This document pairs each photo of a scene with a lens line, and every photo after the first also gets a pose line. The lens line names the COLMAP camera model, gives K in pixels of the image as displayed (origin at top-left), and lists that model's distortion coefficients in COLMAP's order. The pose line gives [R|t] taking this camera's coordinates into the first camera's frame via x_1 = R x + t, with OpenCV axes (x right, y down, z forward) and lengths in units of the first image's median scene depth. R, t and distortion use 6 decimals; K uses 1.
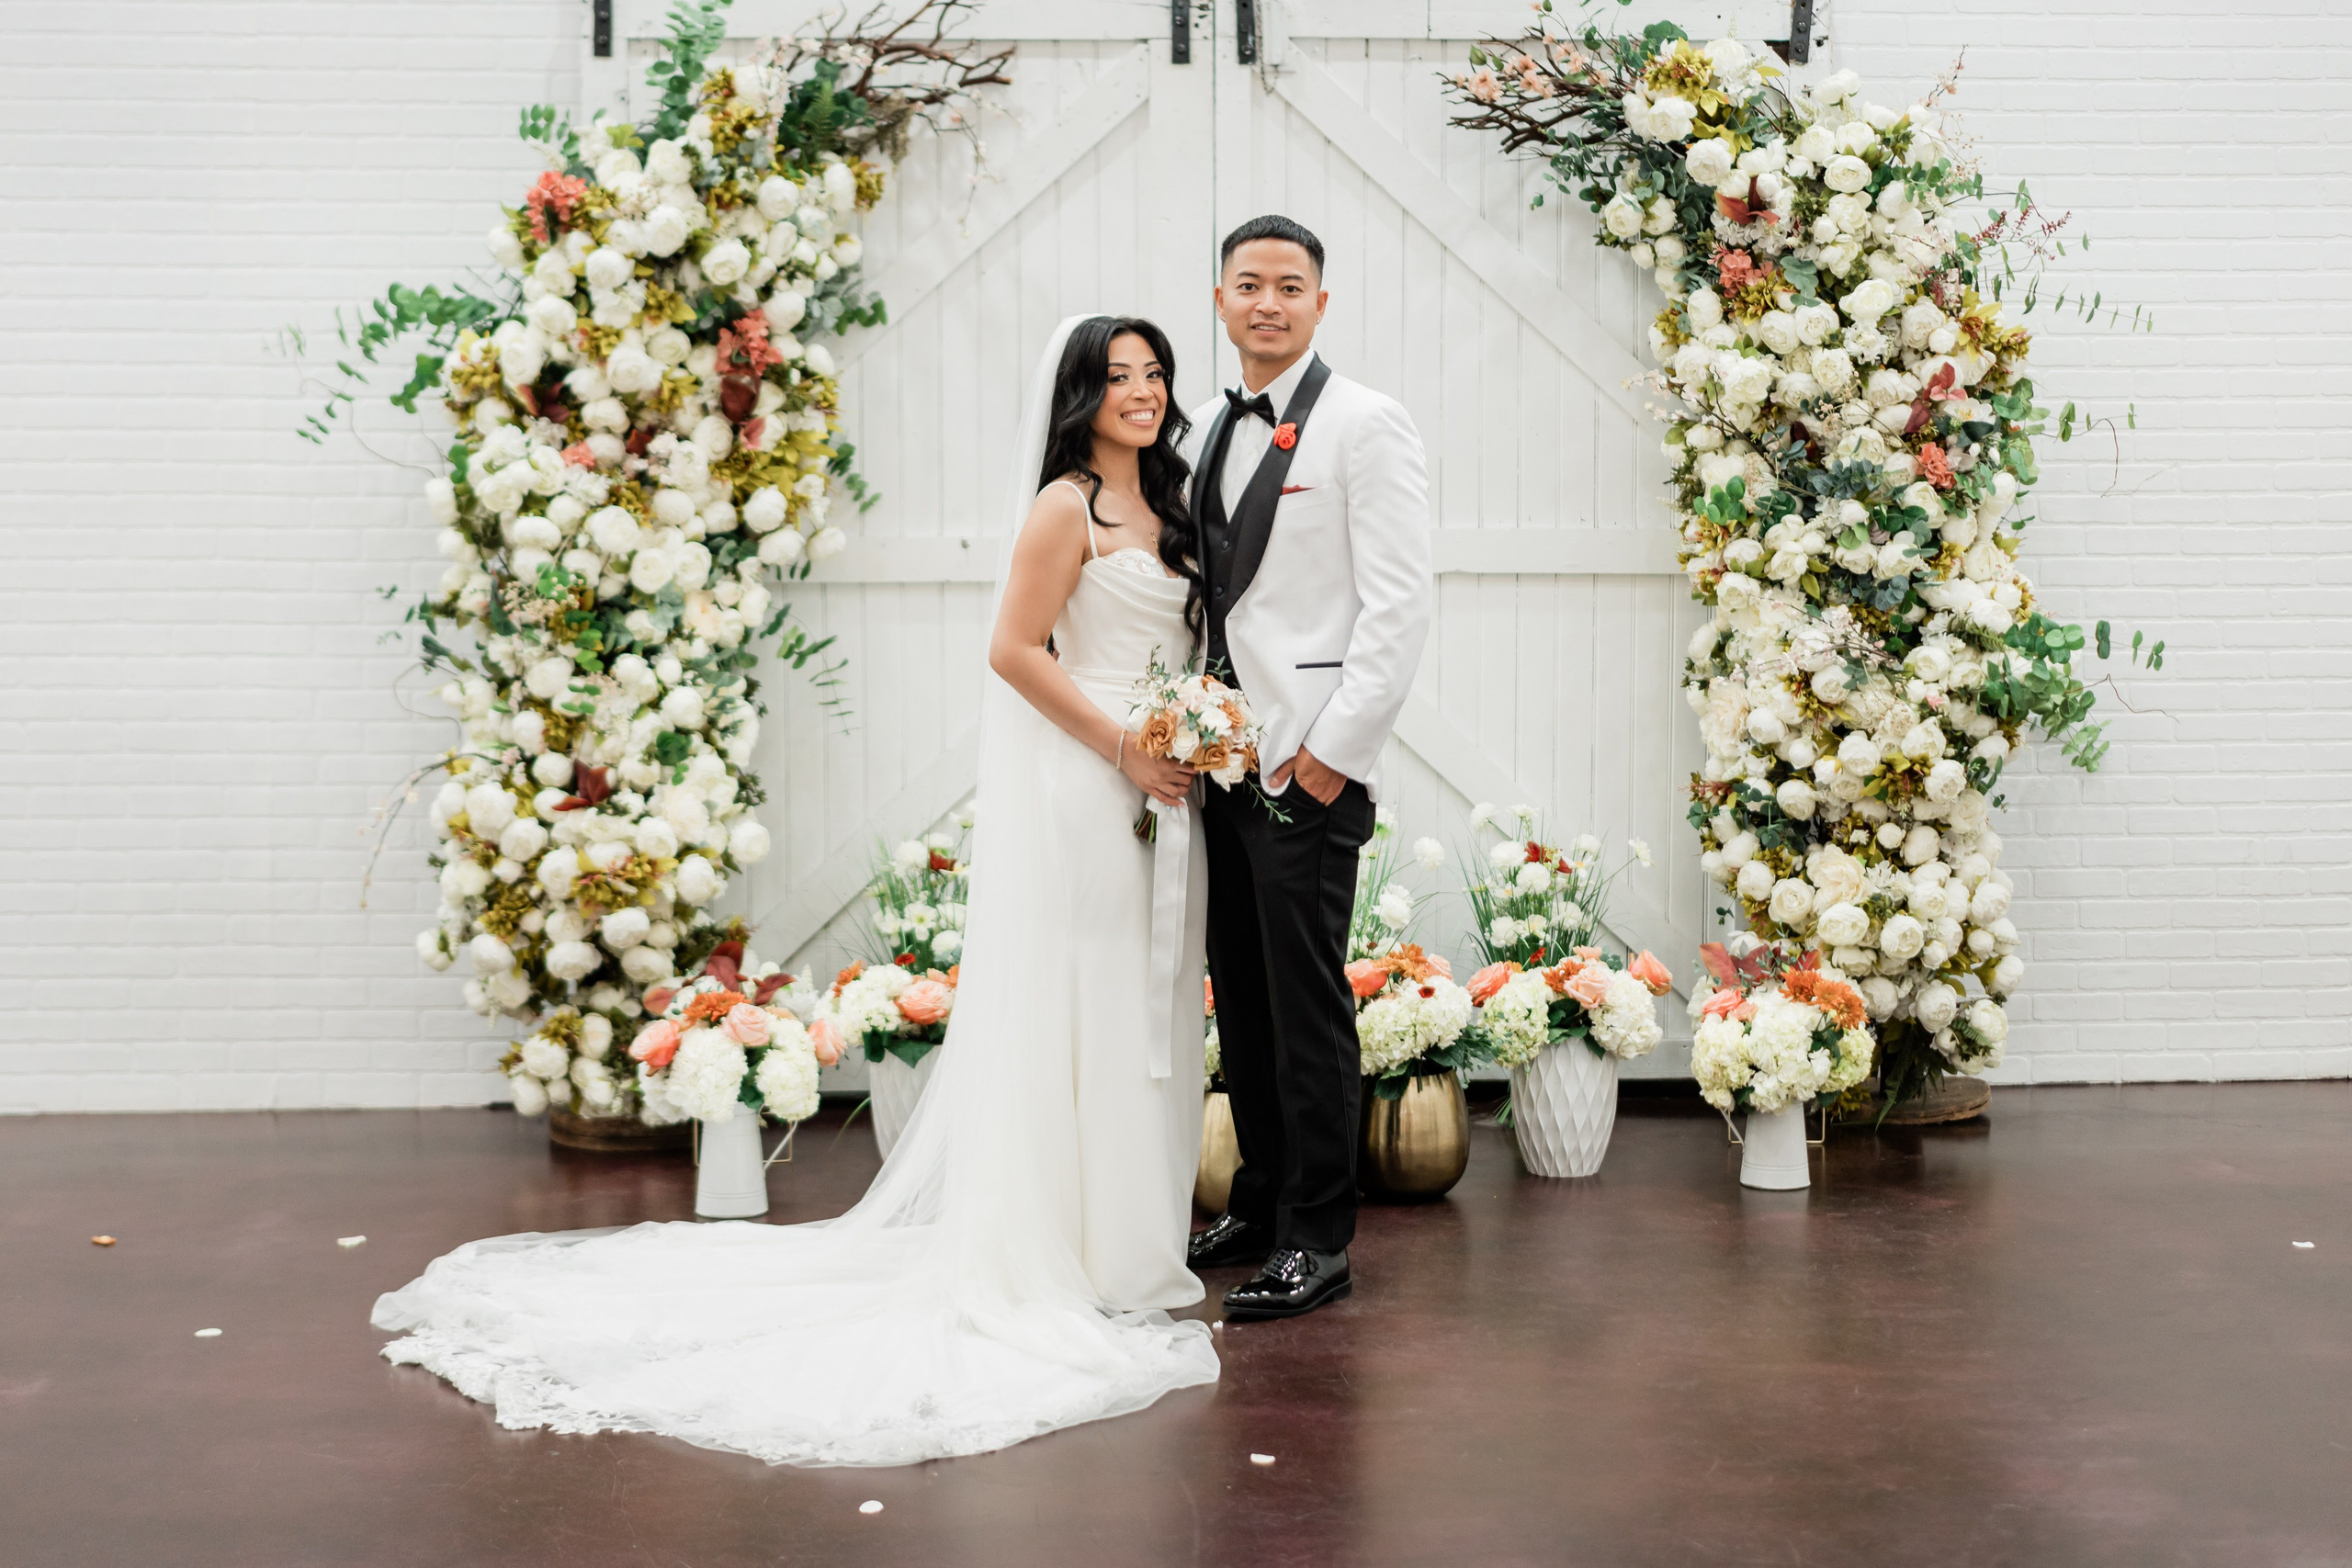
lens RADIAL K [[3834.0, 0, 1207.2], [0, 3834.0, 721.5], [0, 0, 1]] dist [-0.010592, -0.034044]
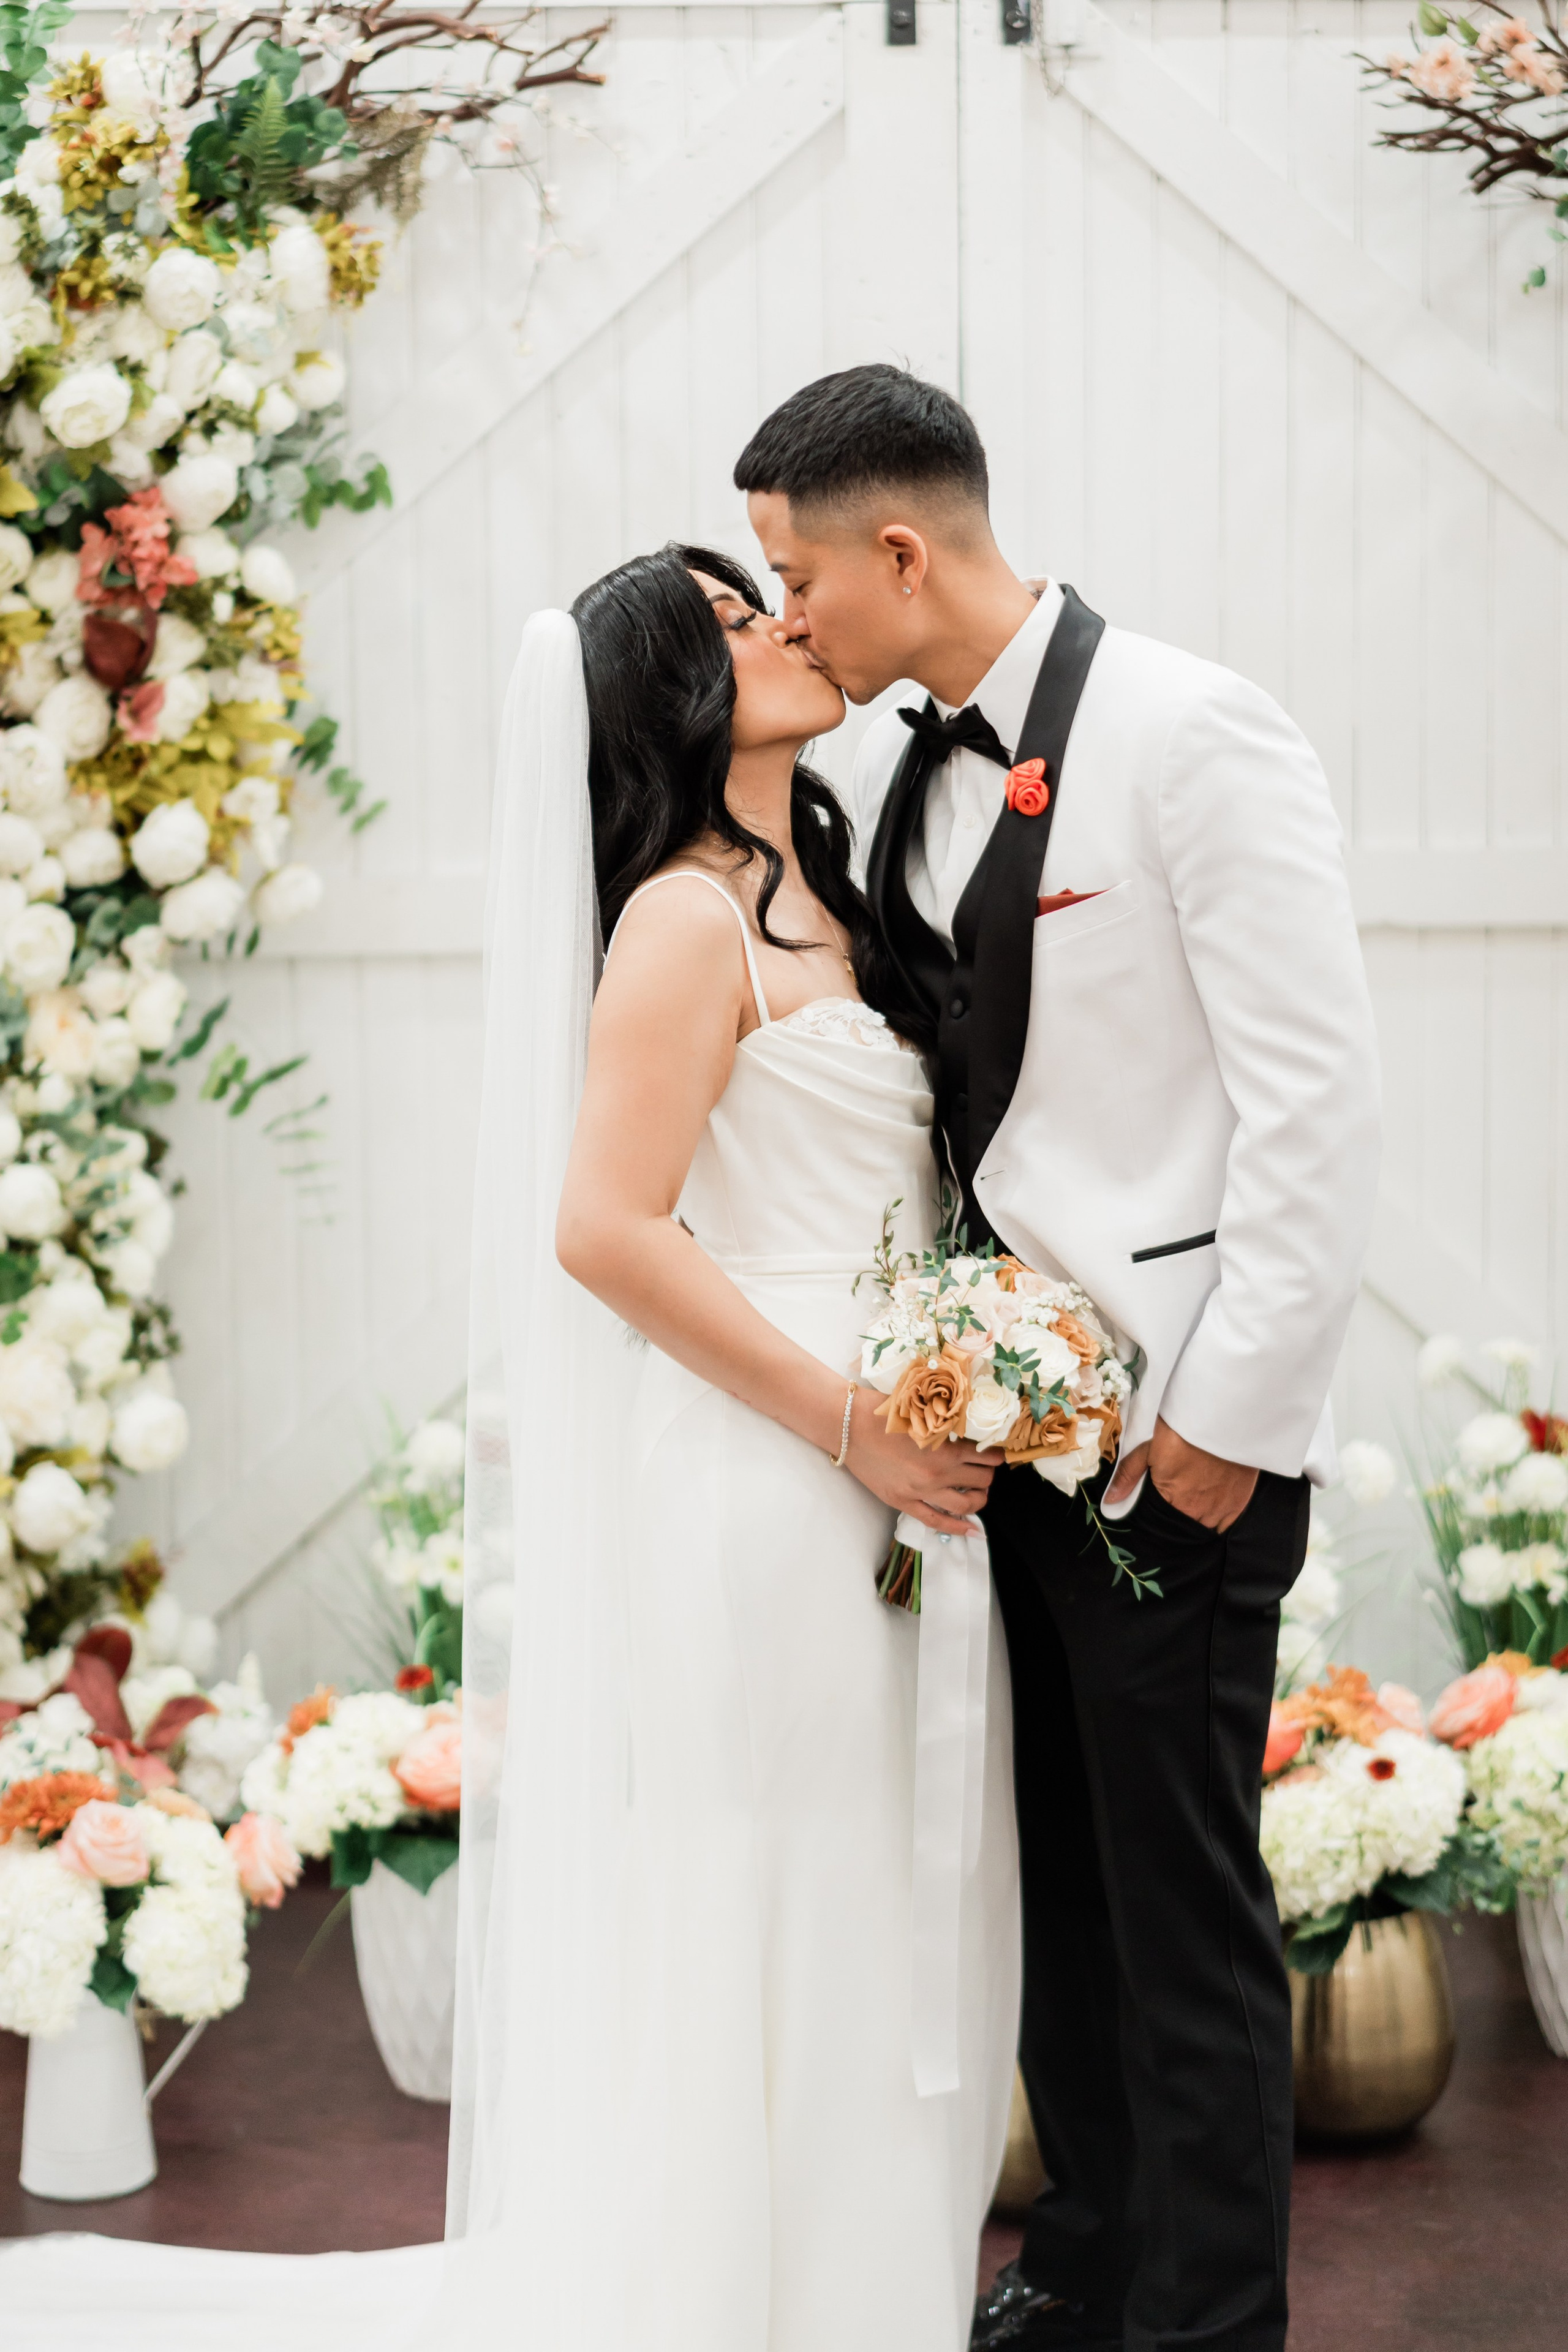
lens RADIAL K [[4241.0, 0, 786.7], [0, 4241.0, 952.2], [0, 0, 1]] dist [-0.002249, -0.041472]
pose [[0.999517, -0.007451, -0.030182, -0.006059], [0.008034, 0.999783, 0.019240, -0.049827], [0.030032, -0.019473, 0.999359, 0.373886]]
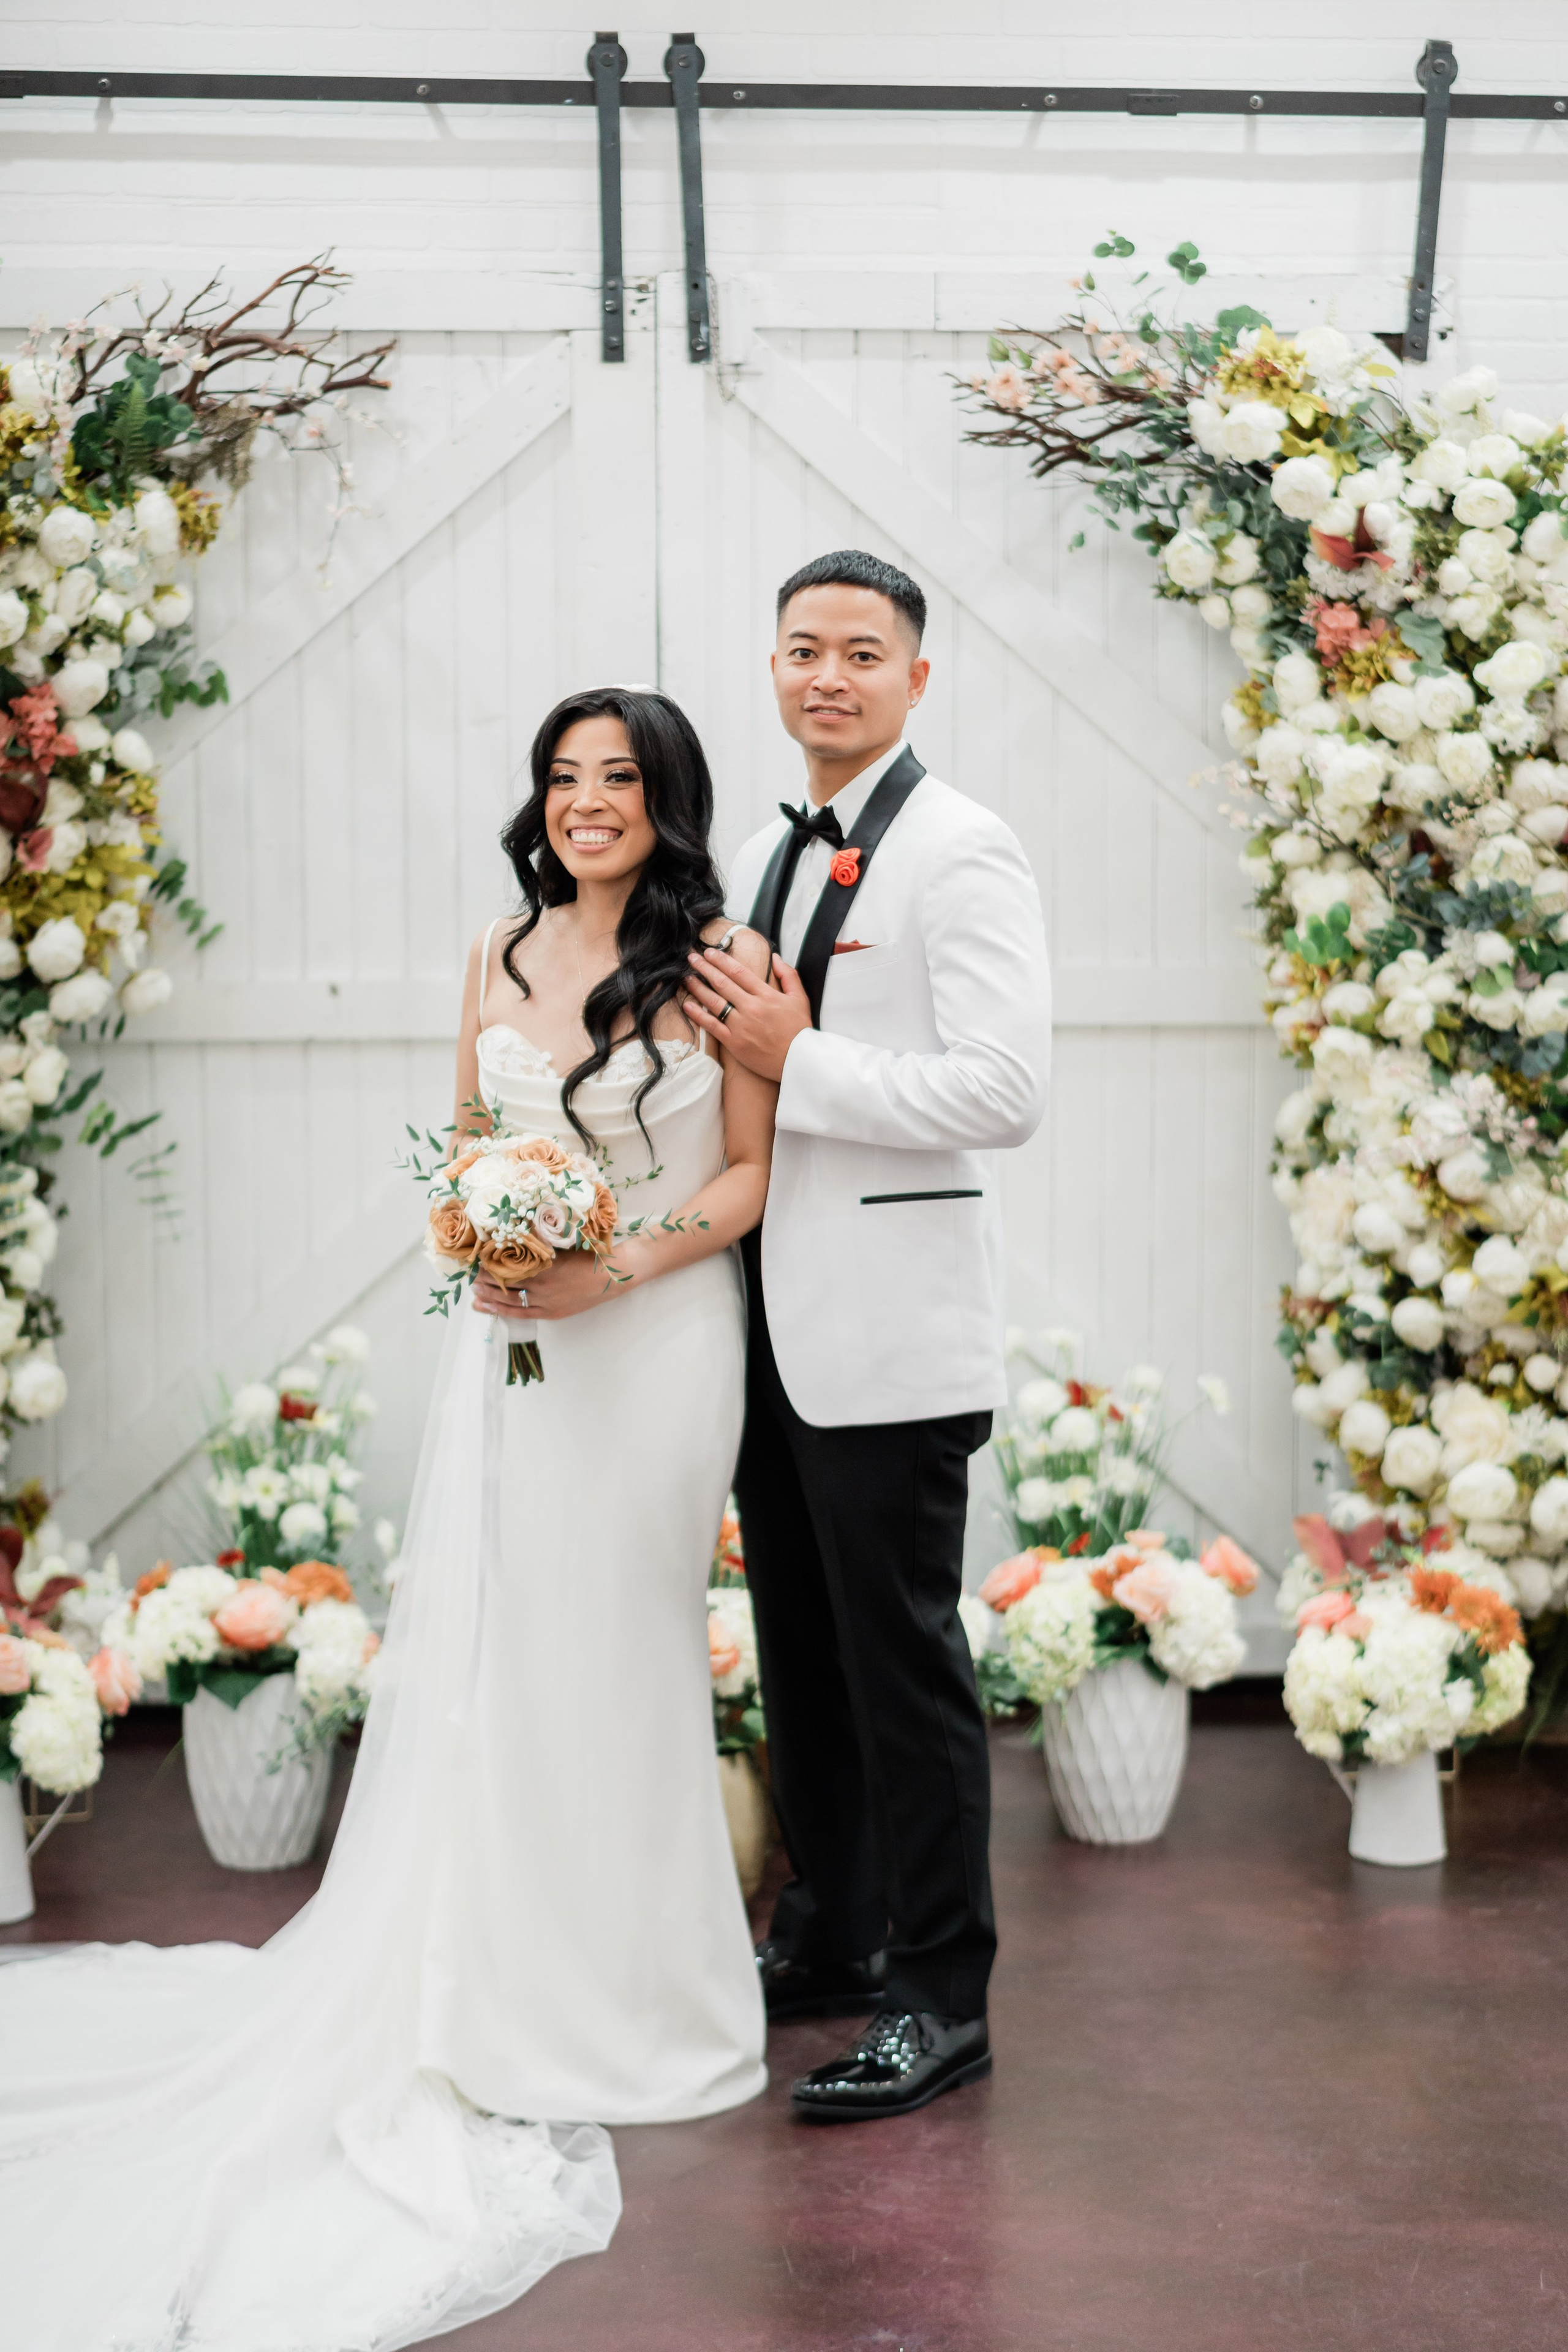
lens RADIAL K [[3813.5, 0, 828.6], [0, 3813.5, 1097.2], [0, 0, 1]] dist [-0.005155, -0.071208]
pose [[0.999885, -0.003302, 0.014814, 0.025131], [0.003266, 0.999992, 0.002511, -0.027115], [-0.014823, -0.002462, 0.999887, 0.243015]]
